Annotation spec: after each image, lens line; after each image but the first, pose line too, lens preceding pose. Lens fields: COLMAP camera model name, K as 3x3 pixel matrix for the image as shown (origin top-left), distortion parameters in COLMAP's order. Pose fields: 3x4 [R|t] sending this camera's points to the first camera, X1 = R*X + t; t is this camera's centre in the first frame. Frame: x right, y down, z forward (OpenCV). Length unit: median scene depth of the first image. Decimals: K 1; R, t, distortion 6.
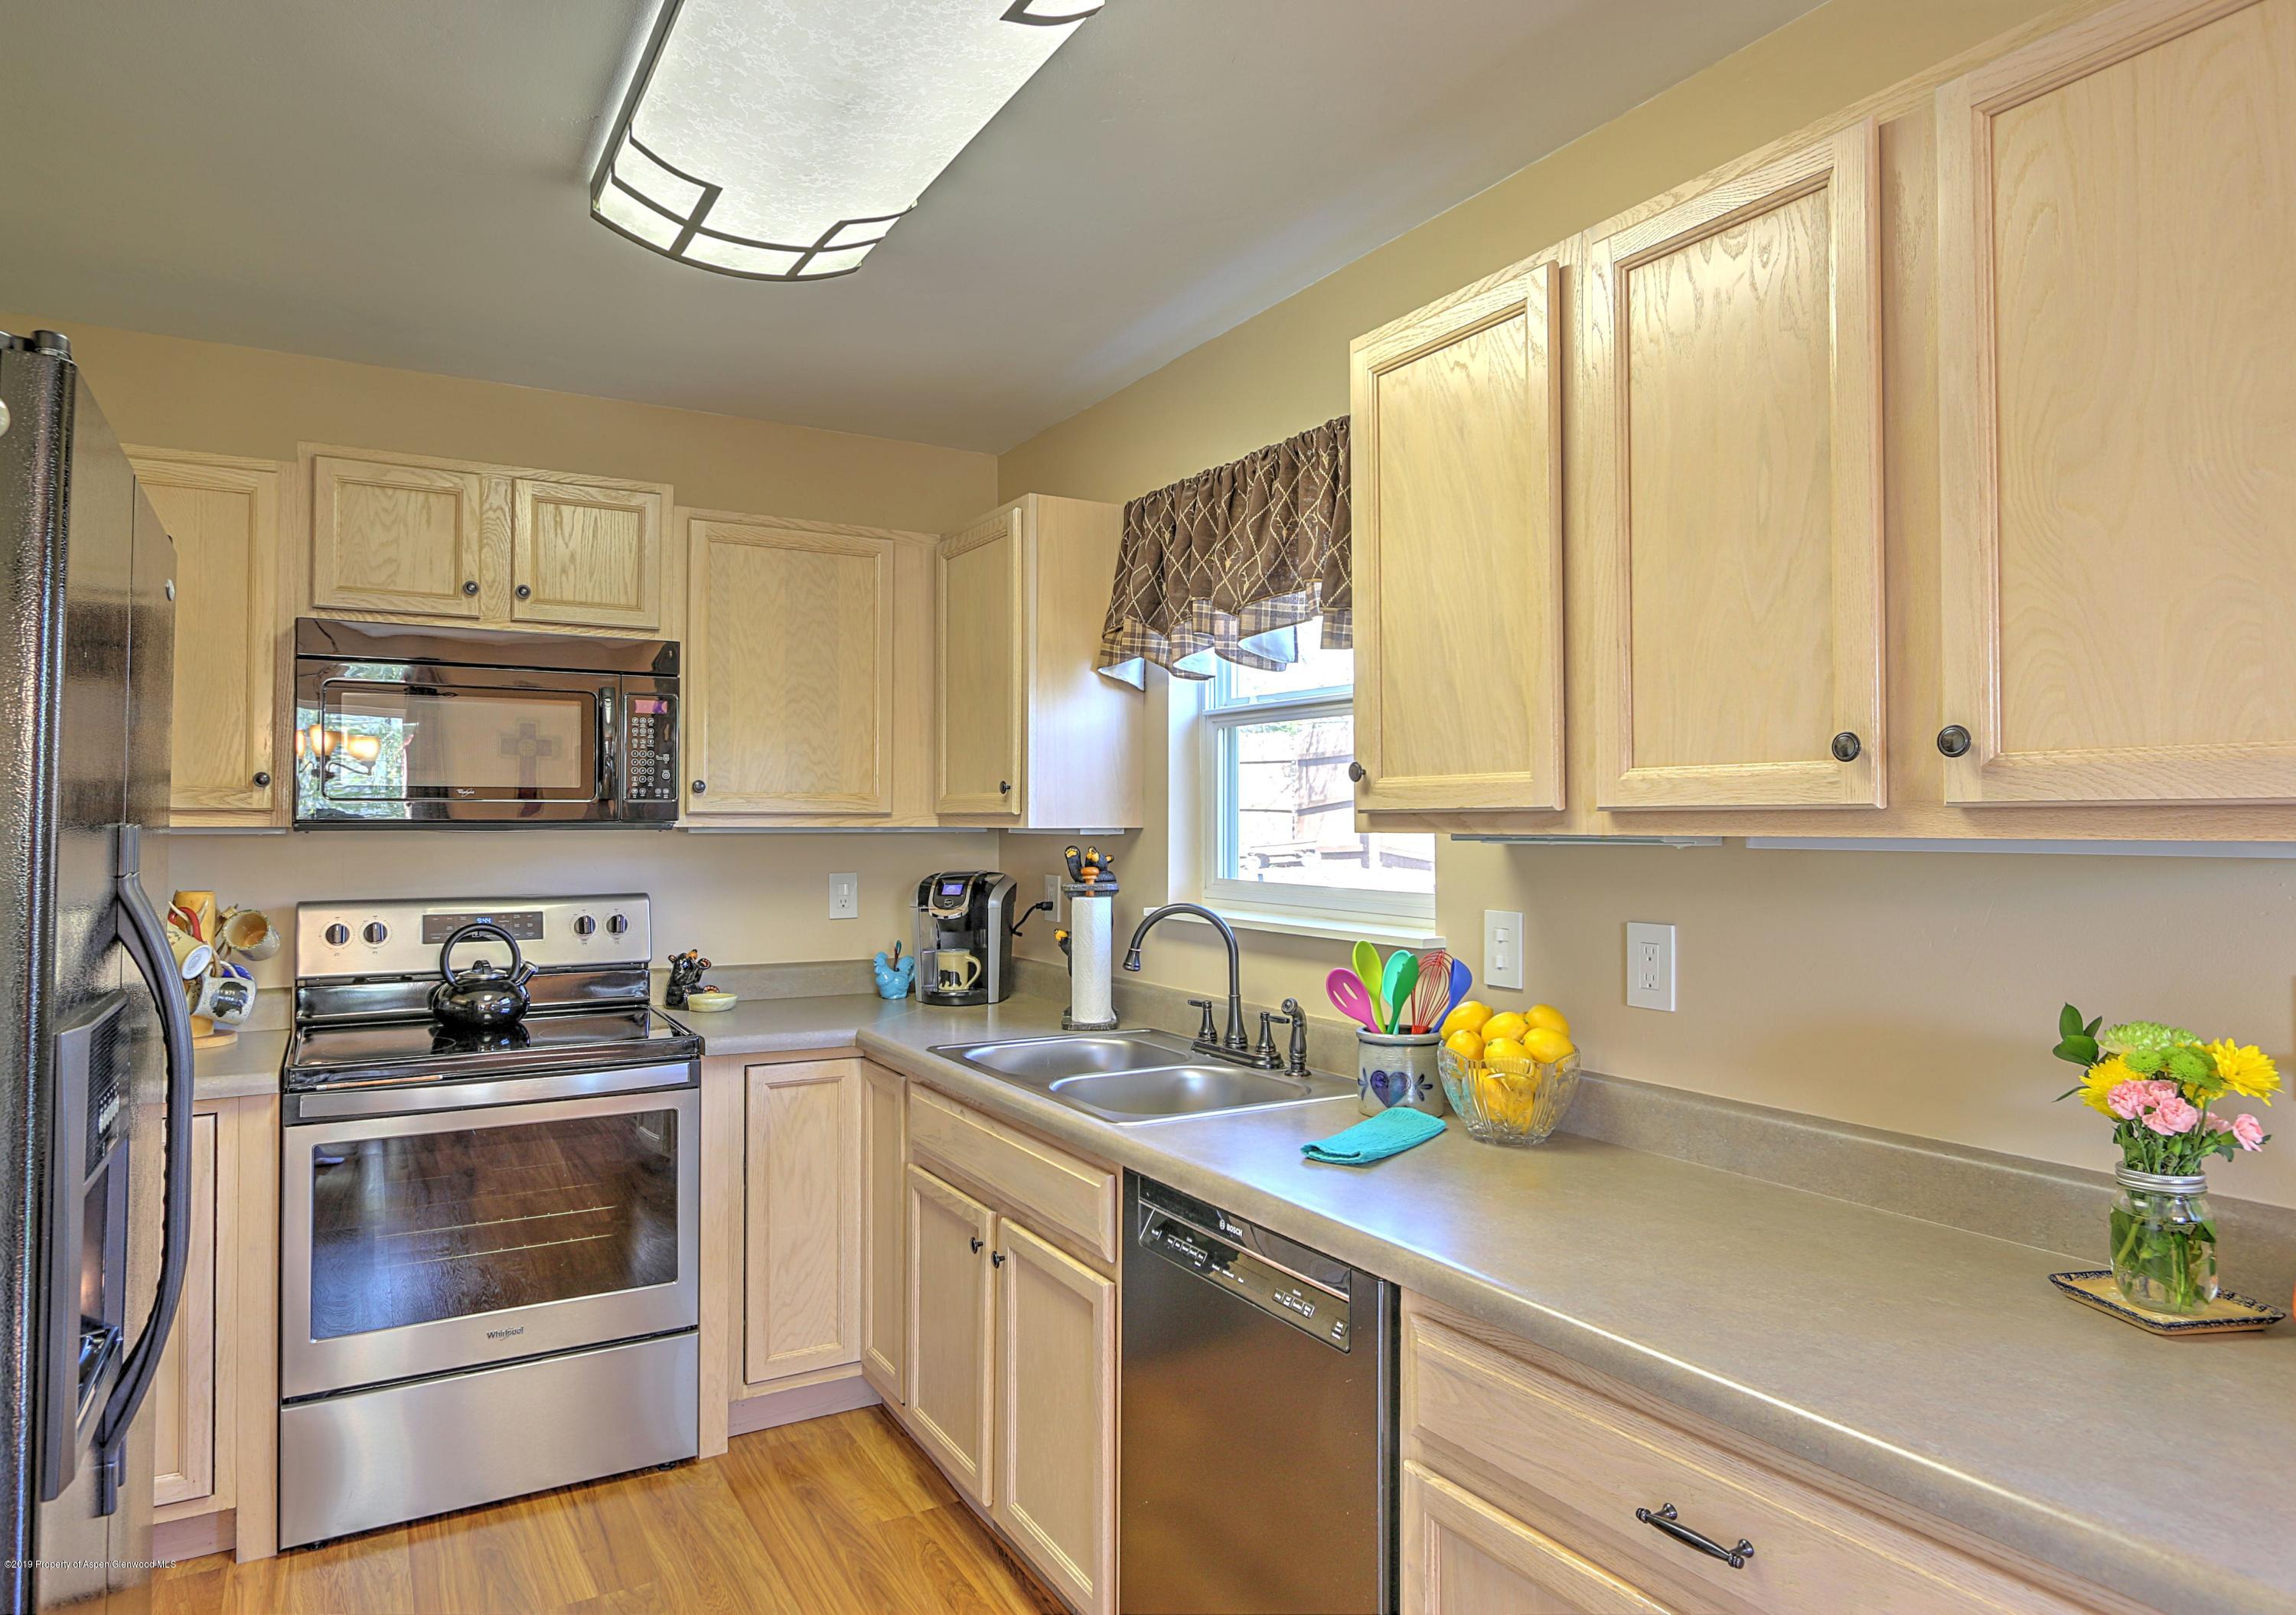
lens RADIAL K [[1375.0, 0, 1145.2], [0, 1375.0, 794.5], [0, 0, 1]] dist [-0.000581, -0.000950]
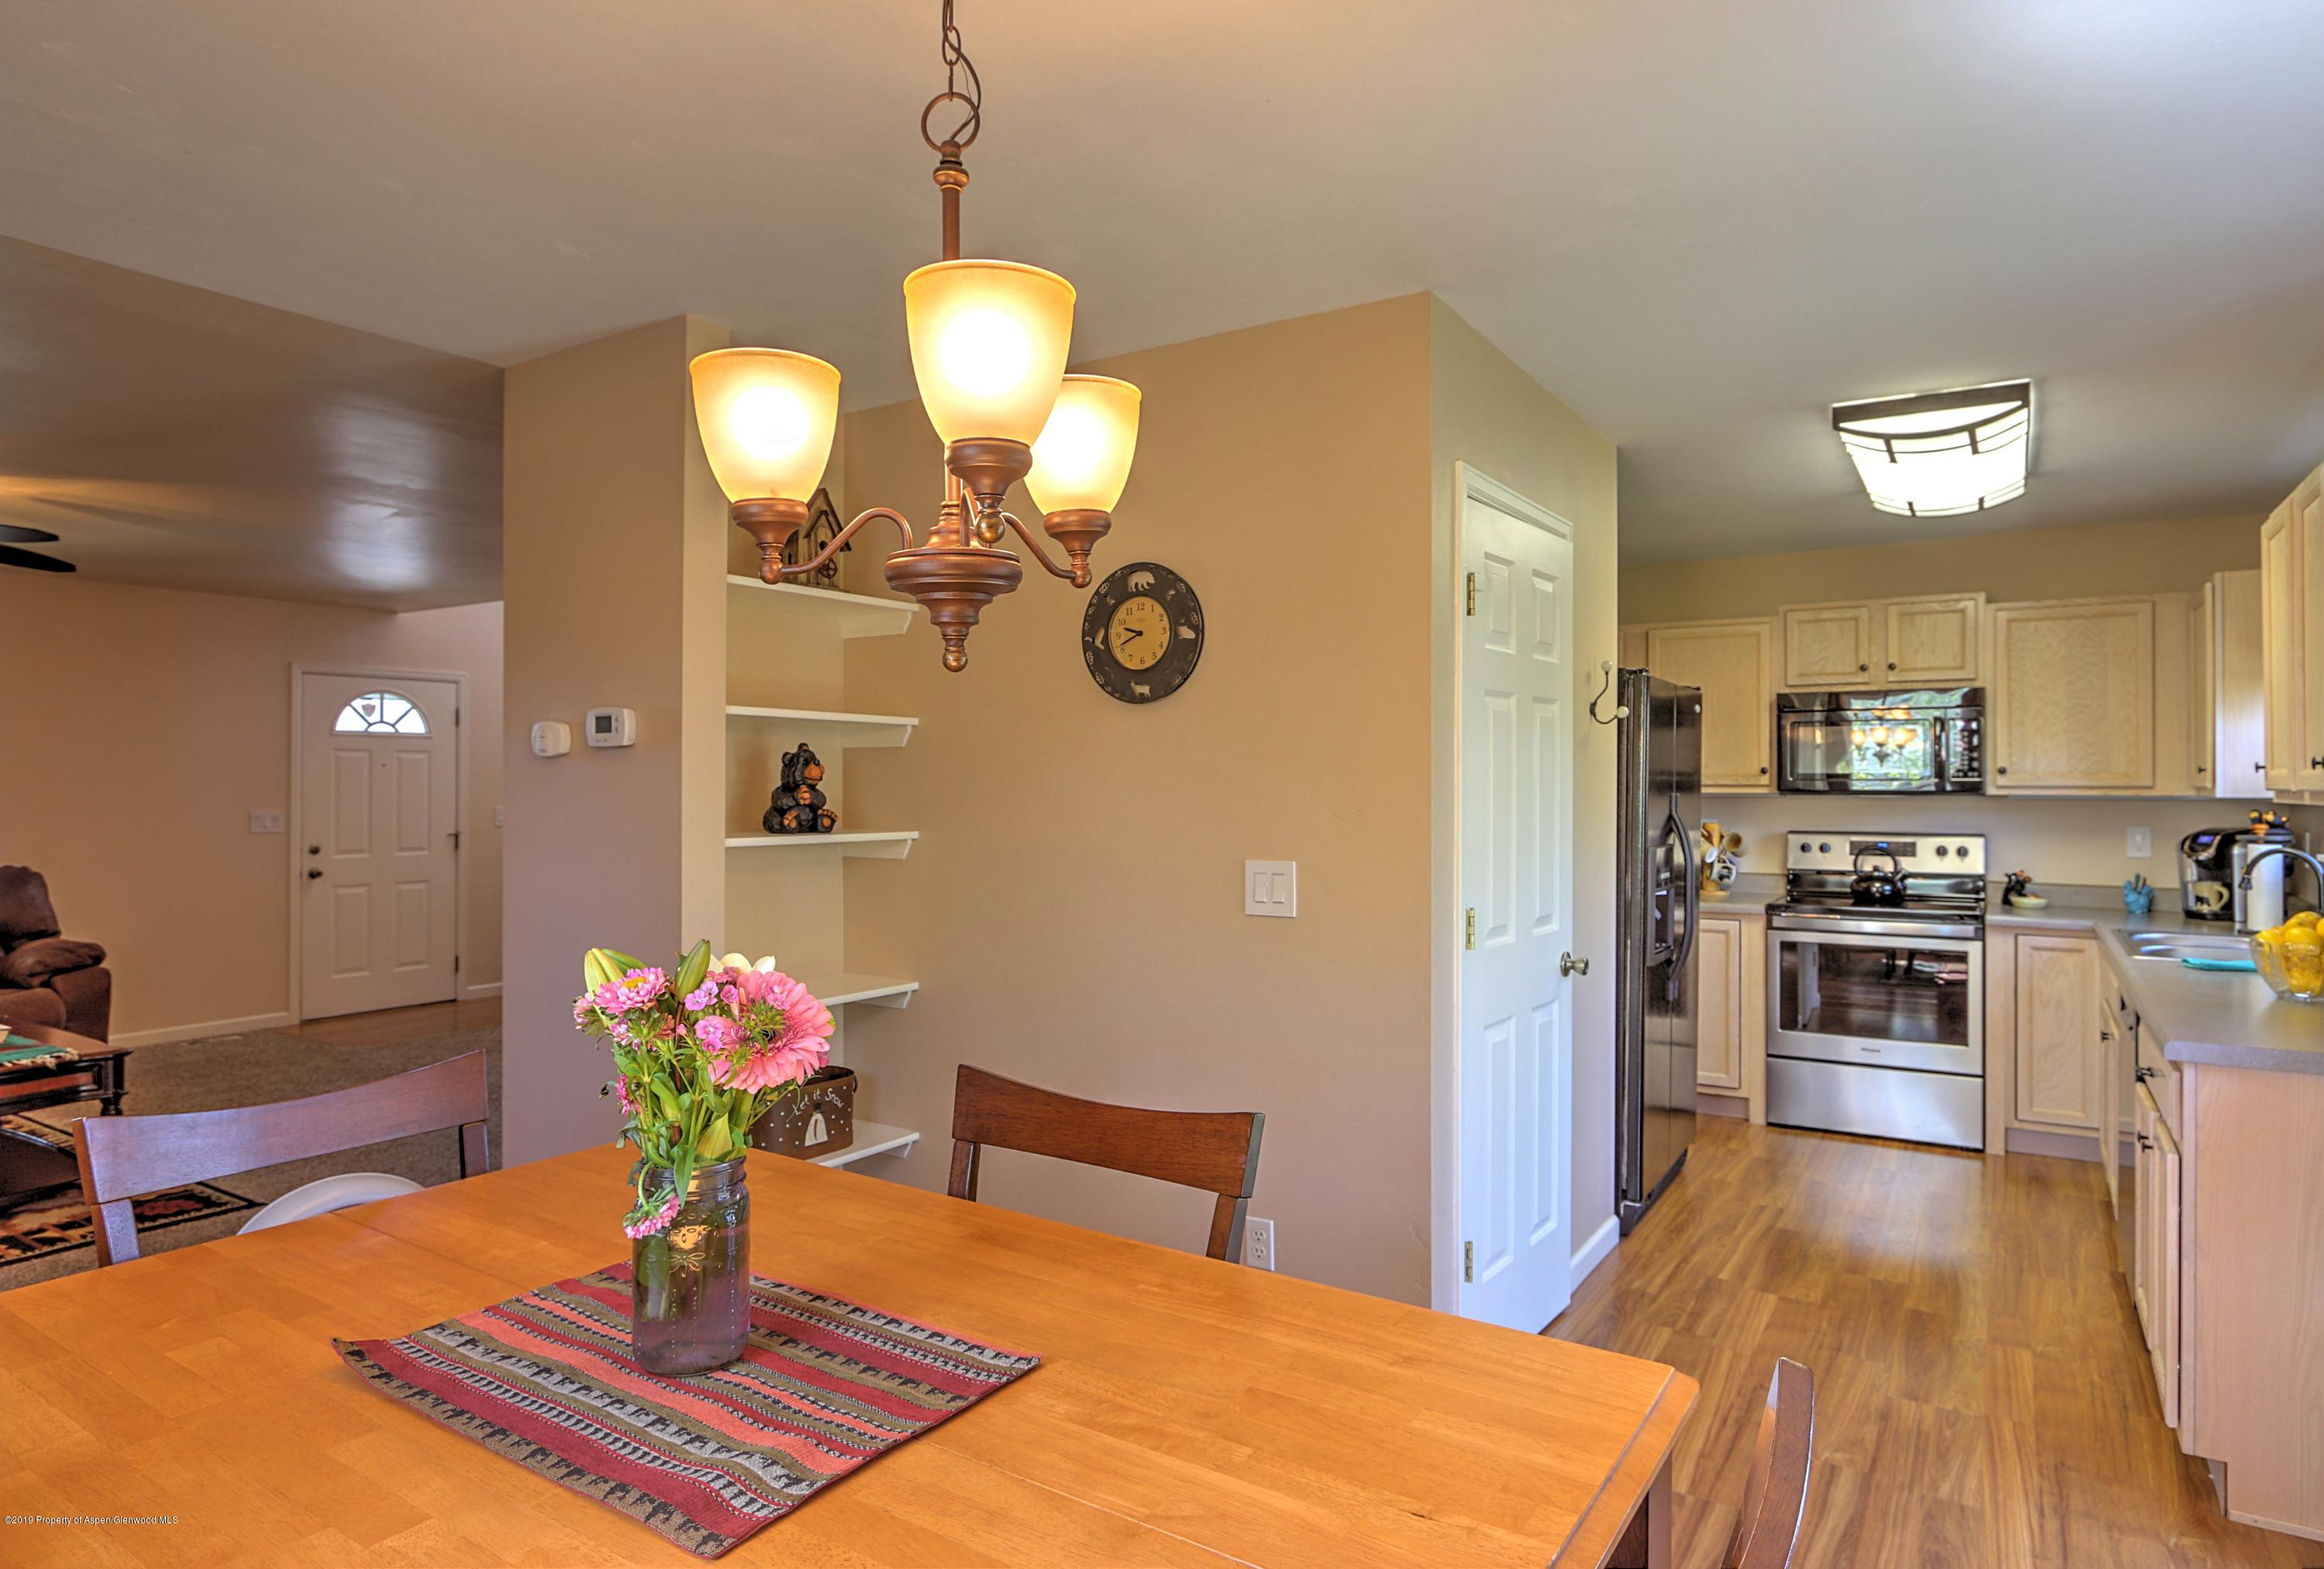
lens RADIAL K [[1340.3, 0, 1162.0], [0, 1340.3, 784.5], [0, 0, 1]] dist [0.005084, 0.001224]
pose [[0.457295, 0.001505, -0.889314, 0.687480], [0.017646, 0.999786, 0.010766, -0.025334], [0.889140, -0.020616, 0.457171, -0.683750]]
